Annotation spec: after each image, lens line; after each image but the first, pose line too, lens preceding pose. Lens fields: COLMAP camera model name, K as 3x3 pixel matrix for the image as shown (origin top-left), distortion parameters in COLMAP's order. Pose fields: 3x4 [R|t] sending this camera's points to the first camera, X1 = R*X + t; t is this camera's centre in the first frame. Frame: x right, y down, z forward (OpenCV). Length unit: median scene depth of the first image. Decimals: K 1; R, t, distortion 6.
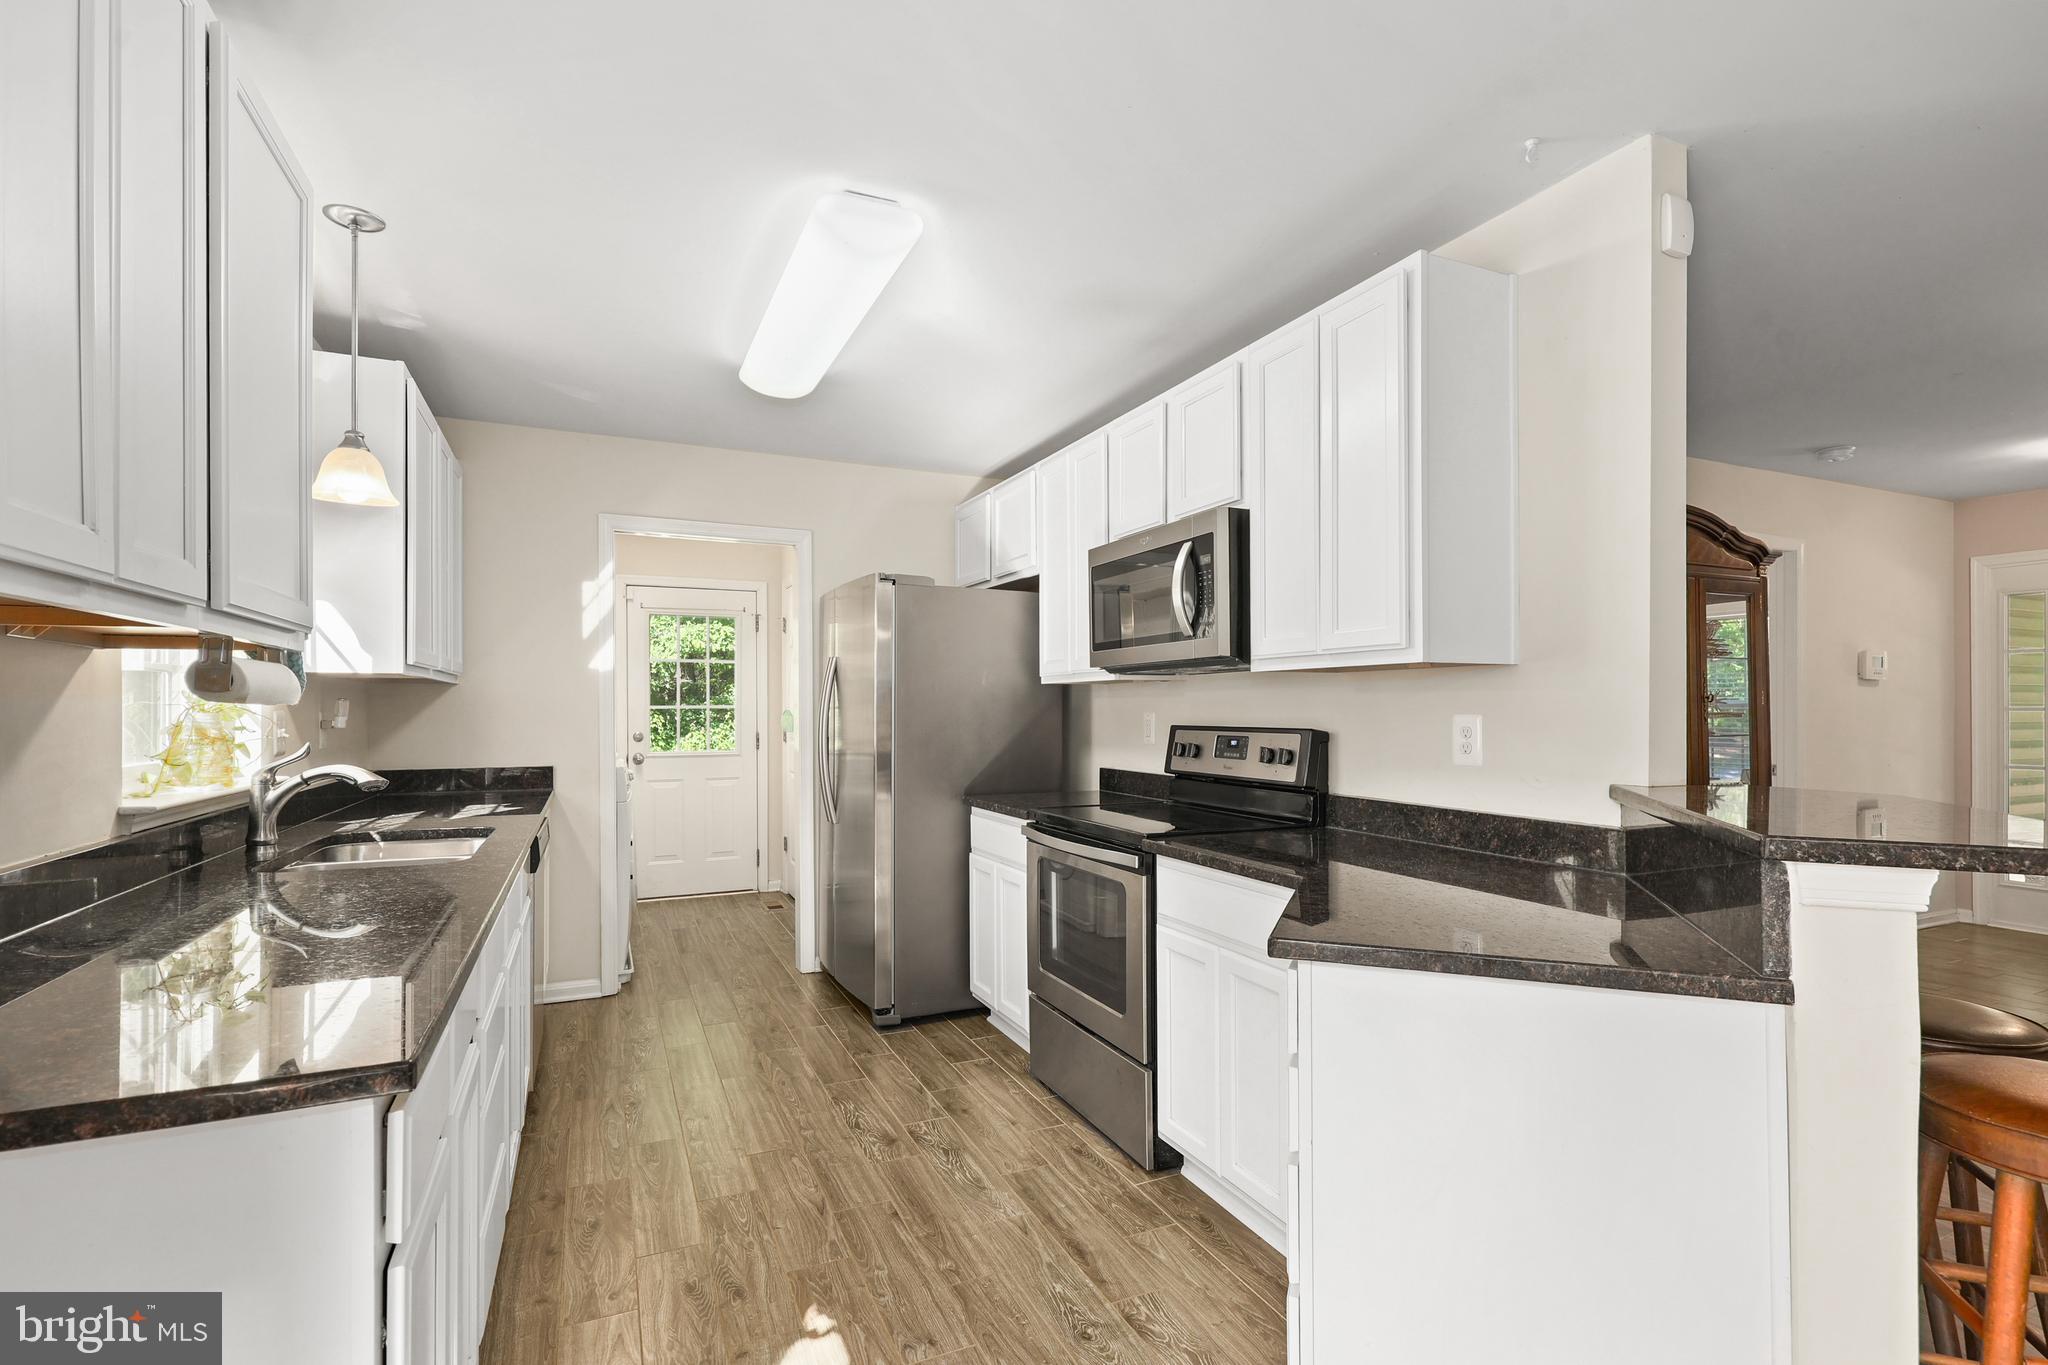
lens RADIAL K [[949.3, 0, 999.4], [0, 949.3, 709.7], [0, 0, 1]] dist [0.010412, 0.000507]
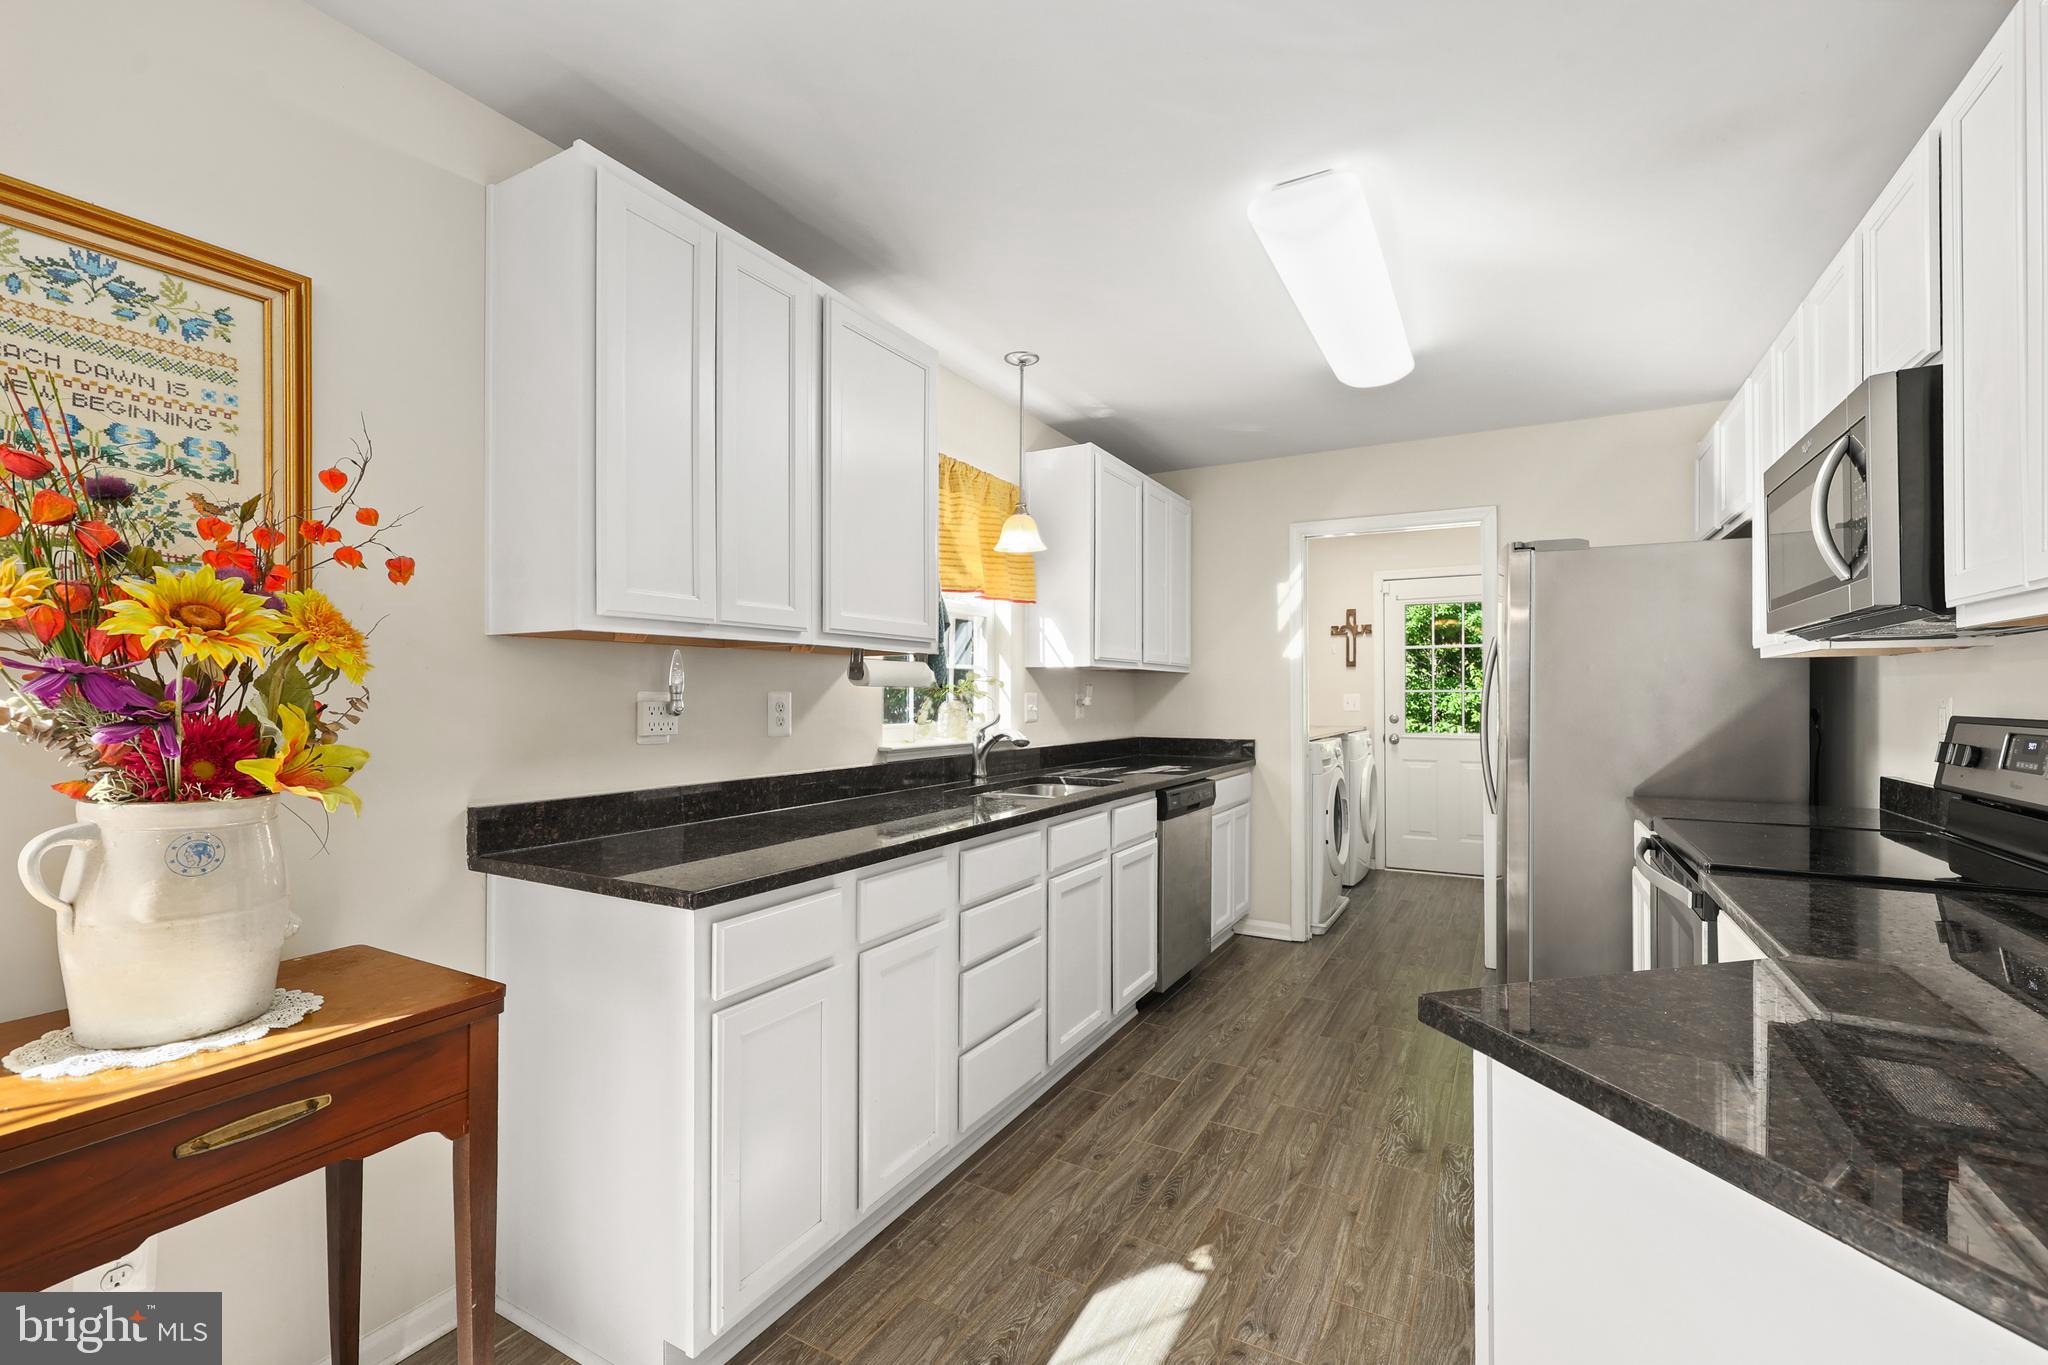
lens RADIAL K [[855.6, 0, 1046.0], [0, 855.6, 693.6], [0, 0, 1]] dist [0.008187, -0.001482]
pose [[0.609339, 0.000553, -0.792910, 0.284813], [-0.001930, 0.999998, -0.000786, 0.002722], [0.792908, 0.002009, 0.609338, 0.161670]]
